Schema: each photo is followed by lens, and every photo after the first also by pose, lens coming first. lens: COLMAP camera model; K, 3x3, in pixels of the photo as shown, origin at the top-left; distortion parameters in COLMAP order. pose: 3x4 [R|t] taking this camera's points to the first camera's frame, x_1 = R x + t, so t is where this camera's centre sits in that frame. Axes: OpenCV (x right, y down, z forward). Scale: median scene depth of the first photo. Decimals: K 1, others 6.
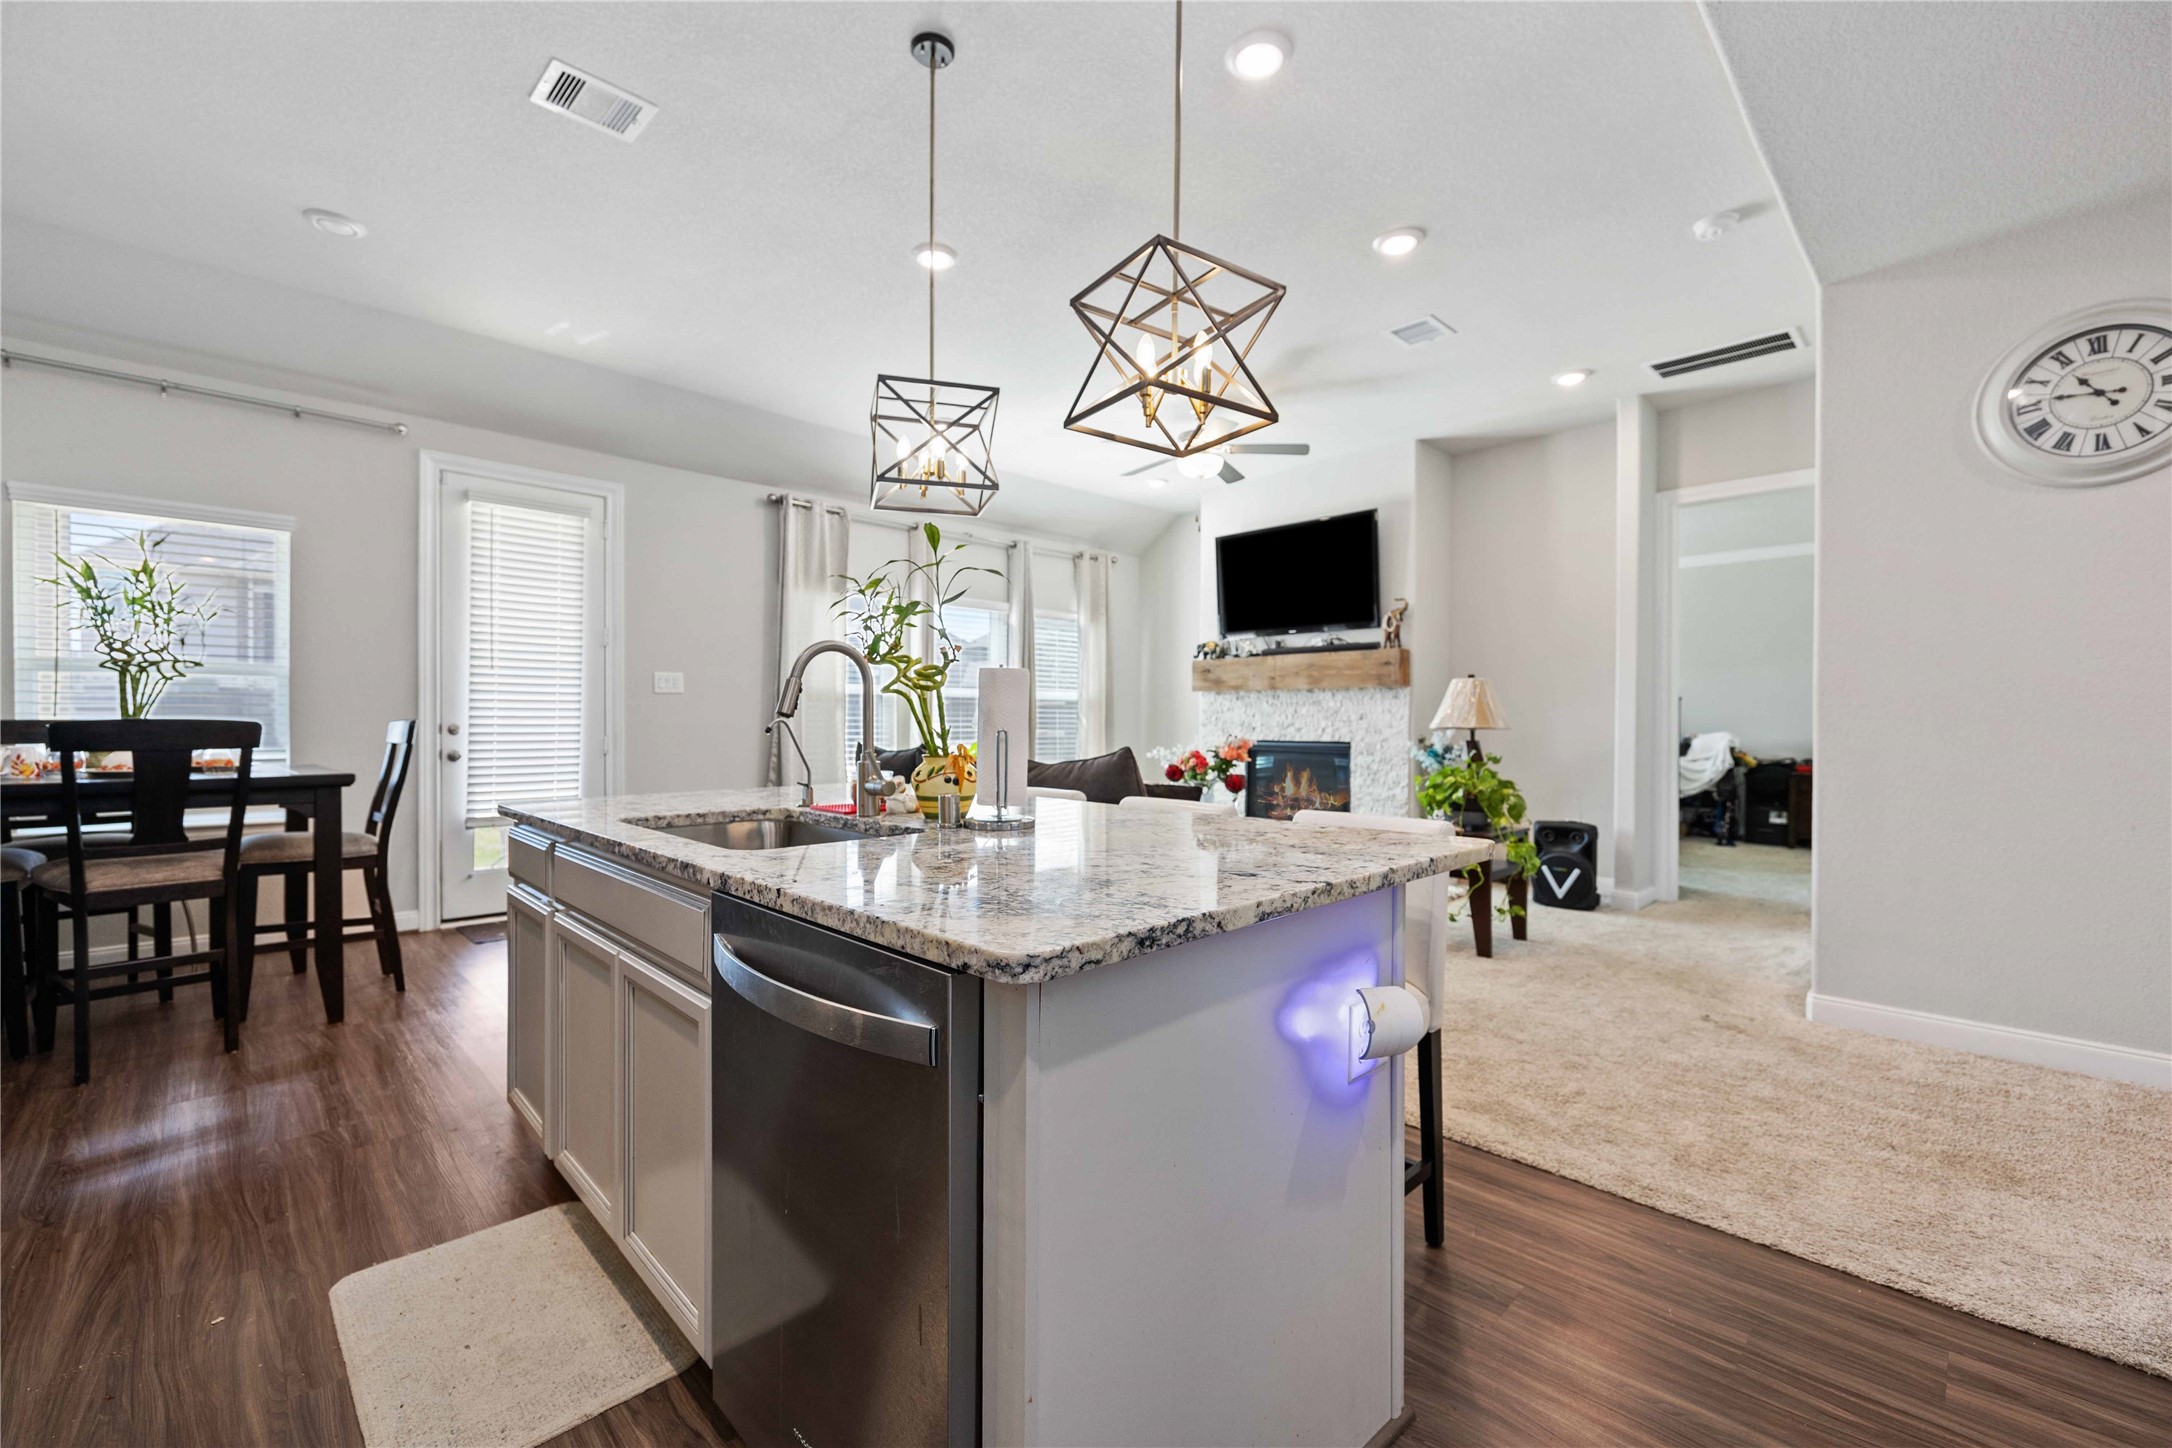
lens RADIAL K [[899.1, 0, 1087.9], [0, 899.1, 721.6], [0, 0, 1]] dist [-0.001267, -0.000372]
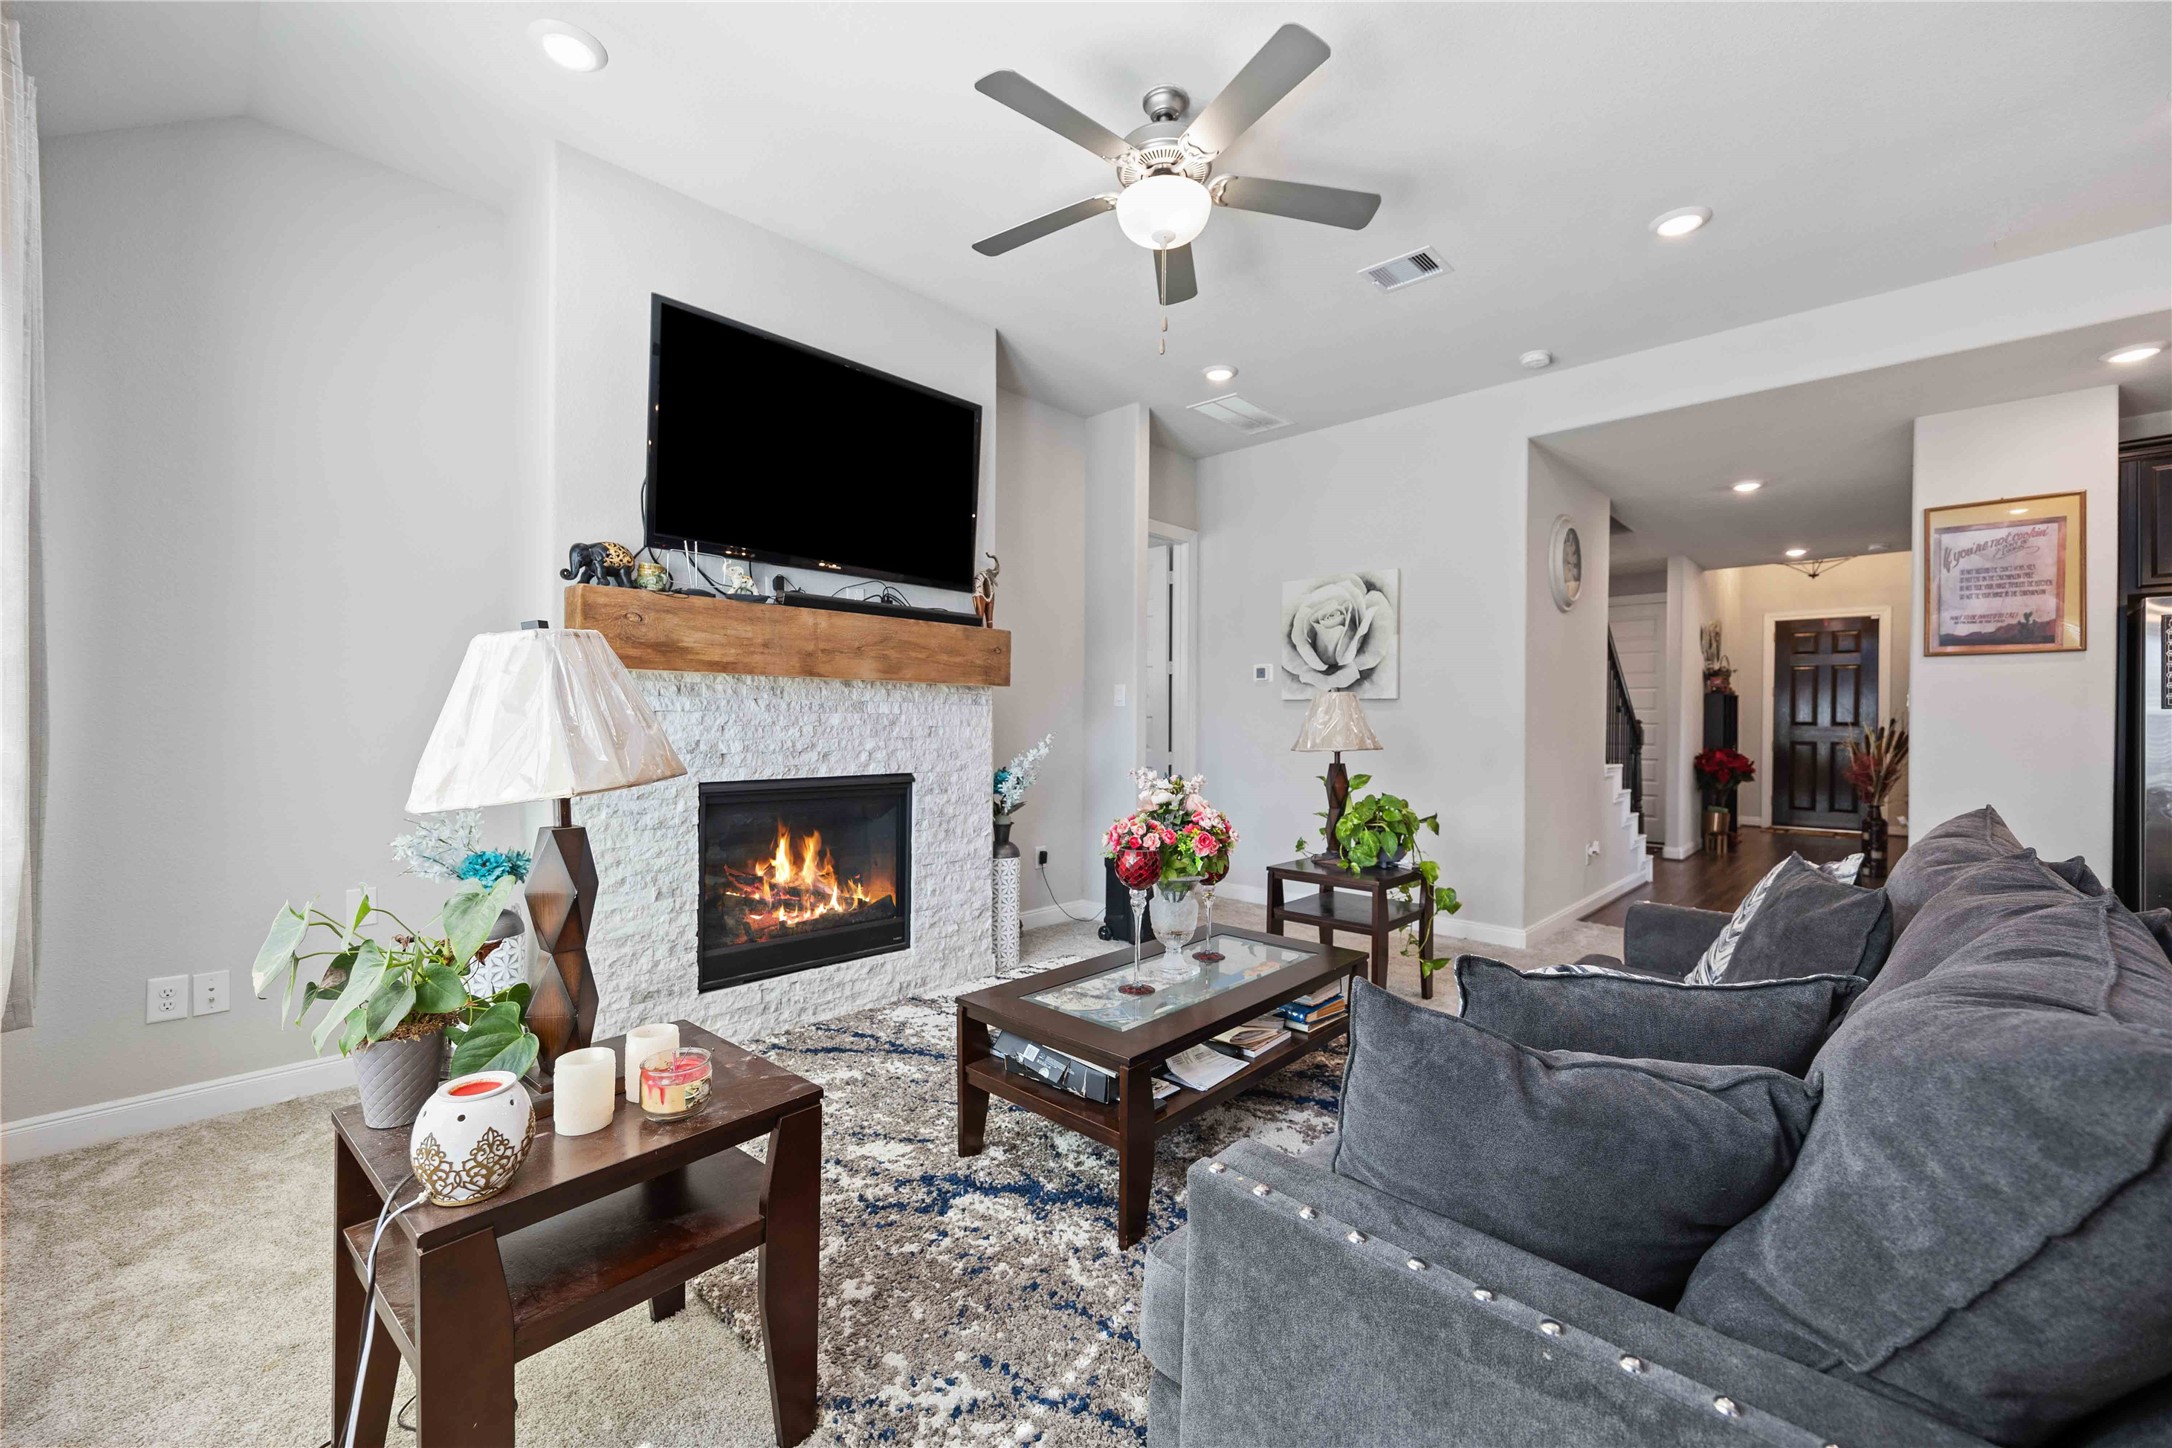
lens RADIAL K [[899.1, 0, 1090.6], [0, 899.1, 728.3], [0, 0, 1]] dist [-0.001267, -0.000372]
pose [[-0.019029, -0.007818, 0.999788, -0.300533], [-0.009605, 0.999925, 0.007636, -0.012882], [-0.999773, -0.009458, -0.019103, 0.877958]]
